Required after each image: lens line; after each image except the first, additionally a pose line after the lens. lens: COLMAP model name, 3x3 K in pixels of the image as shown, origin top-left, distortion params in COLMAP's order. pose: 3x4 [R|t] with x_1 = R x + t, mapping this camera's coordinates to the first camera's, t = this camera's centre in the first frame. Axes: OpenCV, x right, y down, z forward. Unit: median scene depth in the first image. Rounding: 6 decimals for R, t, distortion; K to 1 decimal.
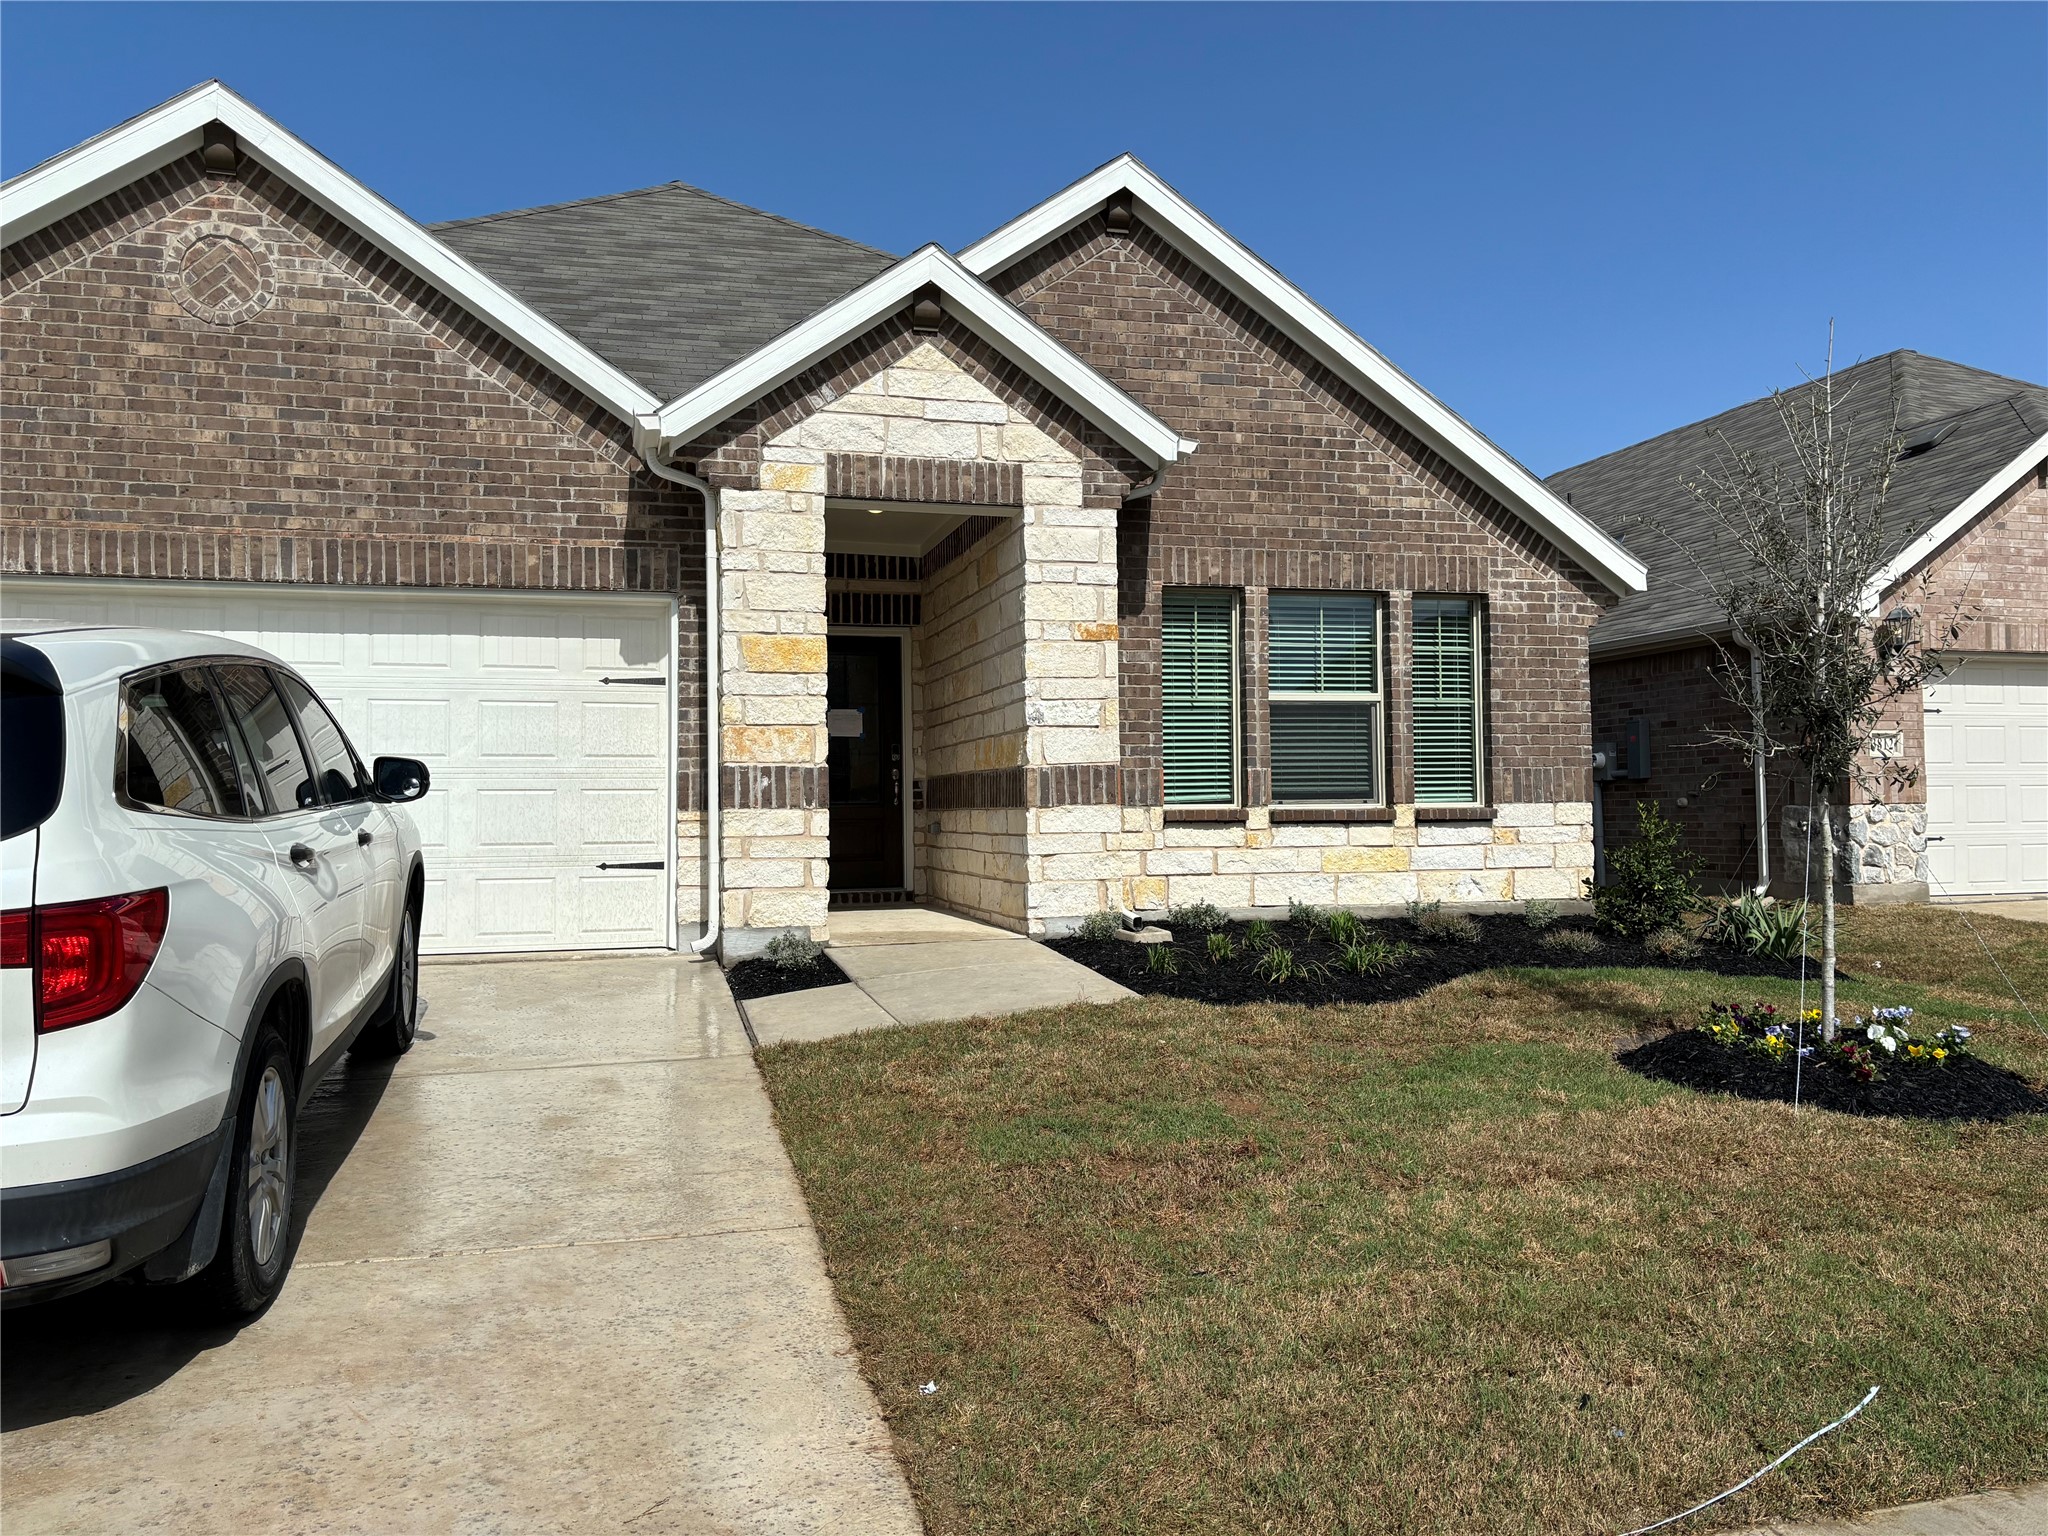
lens RADIAL K [[1541.0, 0, 1017.6], [0, 1541.0, 770.3], [0, 0, 1]] dist [0.069133, -0.082694]
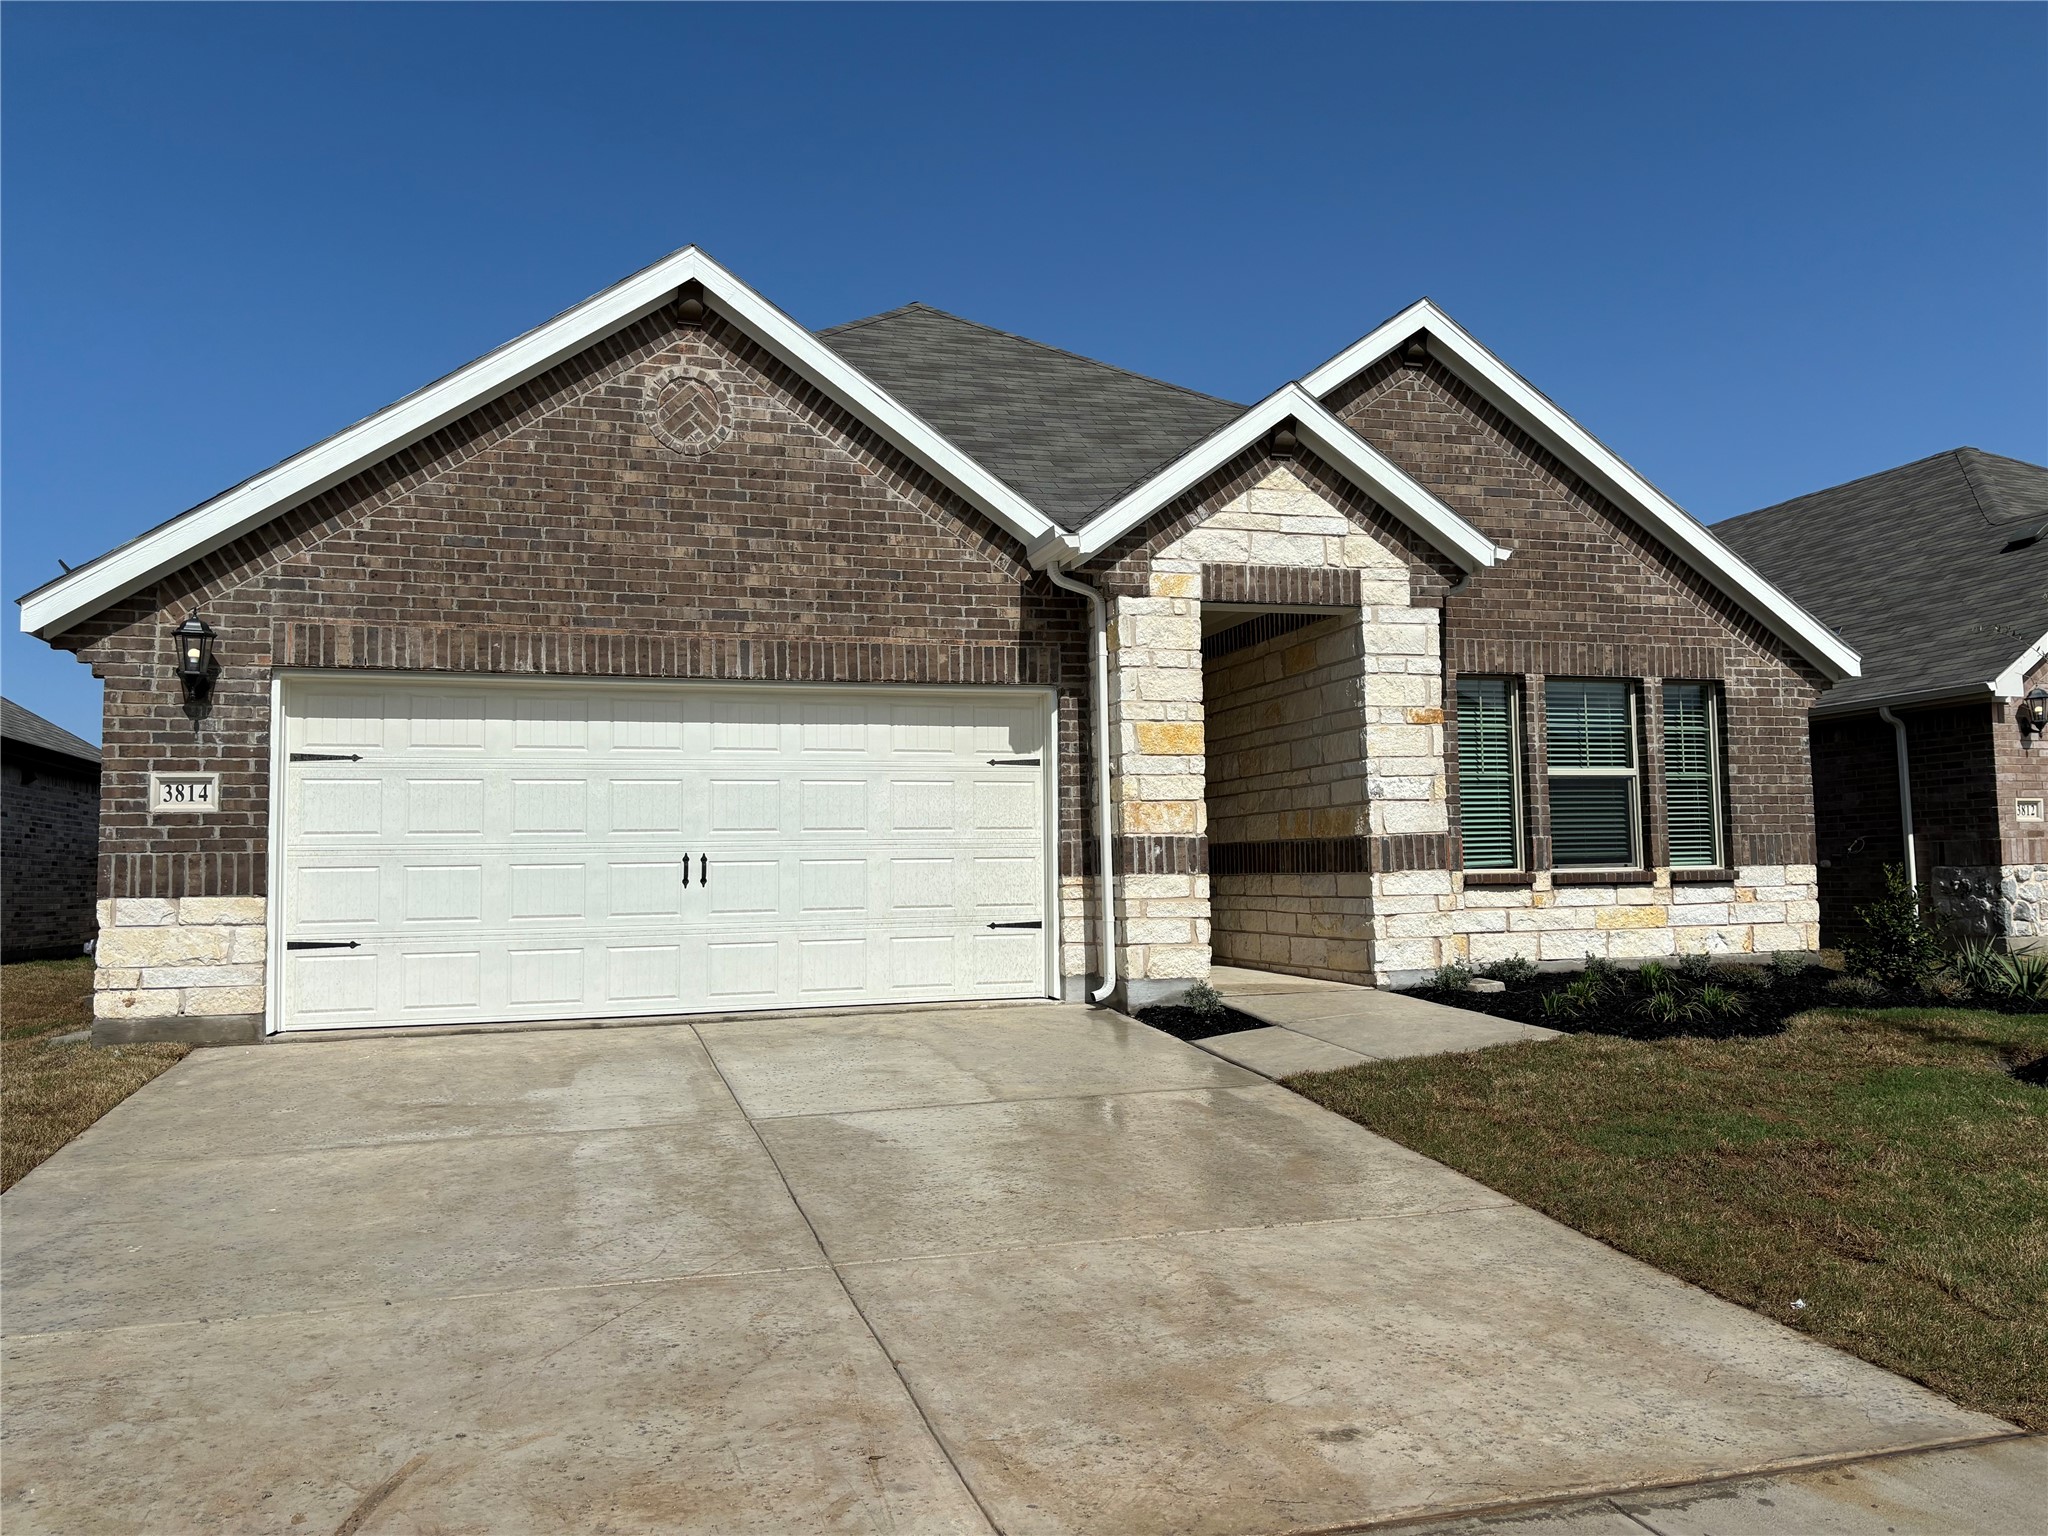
lens RADIAL K [[1541.0, 0, 1015.0], [0, 1541.0, 788.1], [0, 0, 1]] dist [0.069133, -0.082694]
pose [[0.999381, -0.005120, 0.034808, -0.289979], [0.006184, 0.999515, -0.030520, -0.004450], [-0.034635, 0.030717, 0.998928, -0.127085]]
